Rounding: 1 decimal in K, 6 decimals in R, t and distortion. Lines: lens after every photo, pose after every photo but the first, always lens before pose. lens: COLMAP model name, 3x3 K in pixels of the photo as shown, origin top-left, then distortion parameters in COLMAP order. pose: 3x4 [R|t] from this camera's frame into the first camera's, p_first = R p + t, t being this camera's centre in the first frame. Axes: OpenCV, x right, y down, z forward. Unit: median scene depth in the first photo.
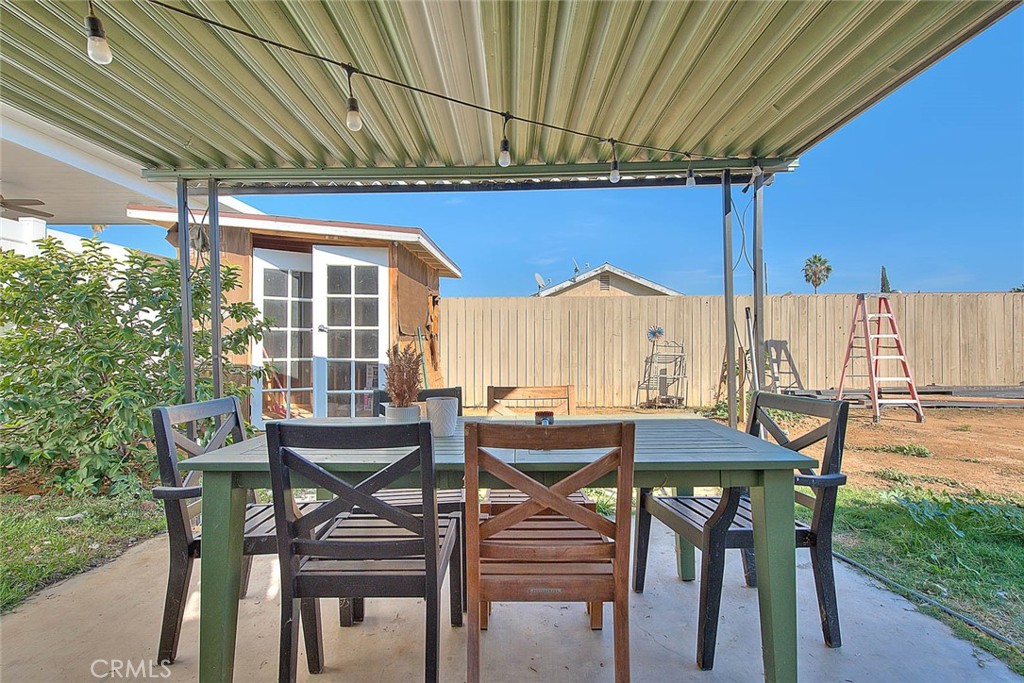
lens RADIAL K [[497.0, 0, 503.4], [0, 497.0, 347.9], [0, 0, 1]] dist [-0.000770, -0.000934]
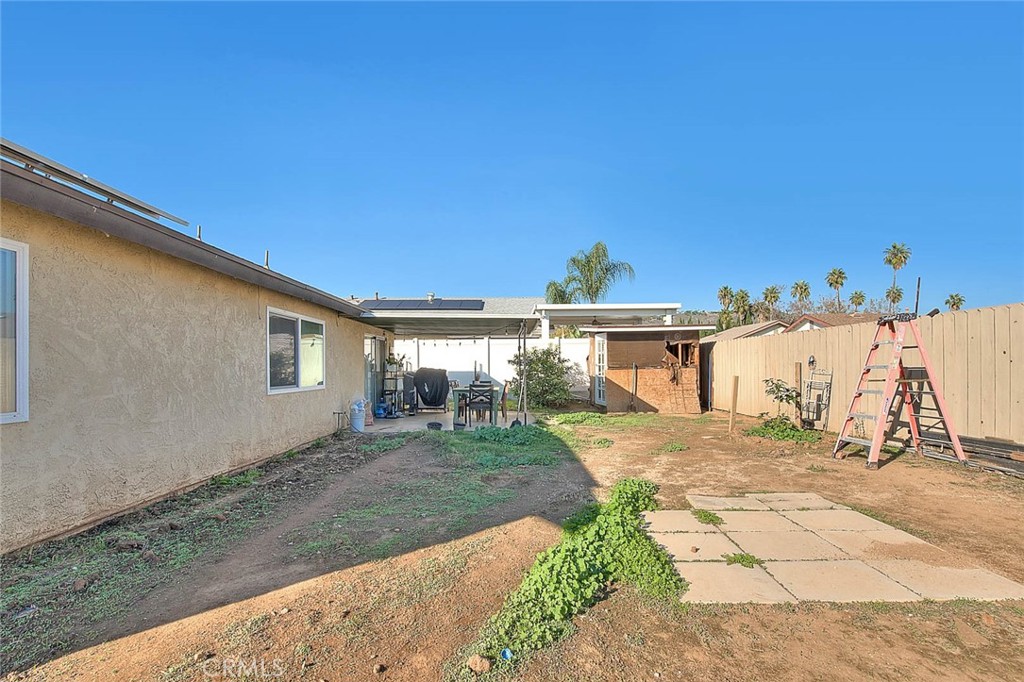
lens RADIAL K [[418.4, 0, 508.5], [0, 418.4, 368.6], [0, 0, 1]] dist [-0.000167, -0.000239]
pose [[0.034831, 0.005476, -0.999378, 1.246946], [0.000805, 0.999985, 0.005507, -0.021731], [0.999393, -0.000997, 0.034826, 0.289881]]
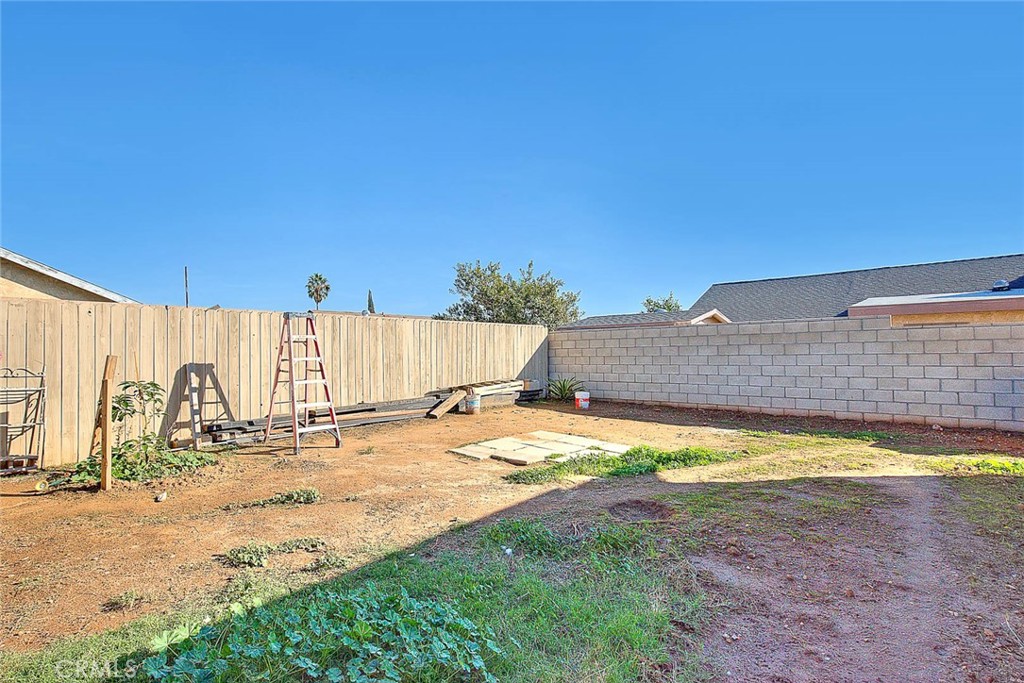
lens RADIAL K [[498.5, 0, 510.9], [0, 498.5, 344.9], [0, 0, 1]] dist [-0.000934, -0.000320]
pose [[0.603942, 0.007763, 0.796990, 0.212654], [0.015260, 0.999657, -0.021301, -0.021091], [-0.796882, 0.025026, 0.603616, 0.107073]]
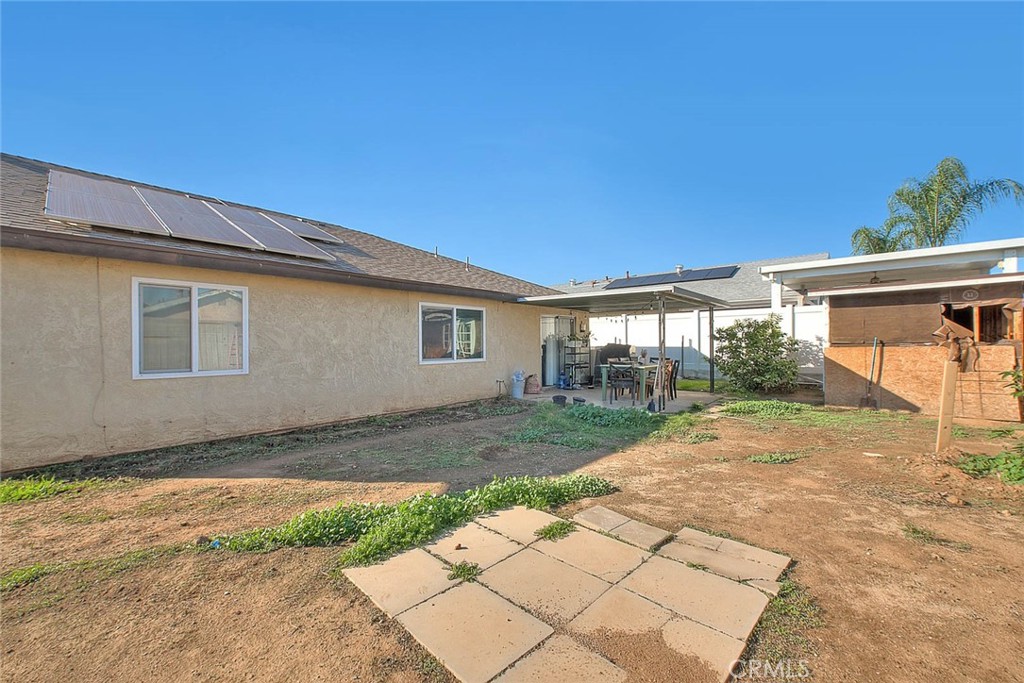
lens RADIAL K [[398.2, 0, 512.0], [0, 398.2, 341.5], [0, 0, 1]] dist [-0.006191, -0.000297]
pose [[-0.634212, 0.006071, -0.773135, 1.119165], [0.005208, 0.999980, 0.003580, -0.031459], [0.773141, -0.001756, -0.634231, 0.686665]]
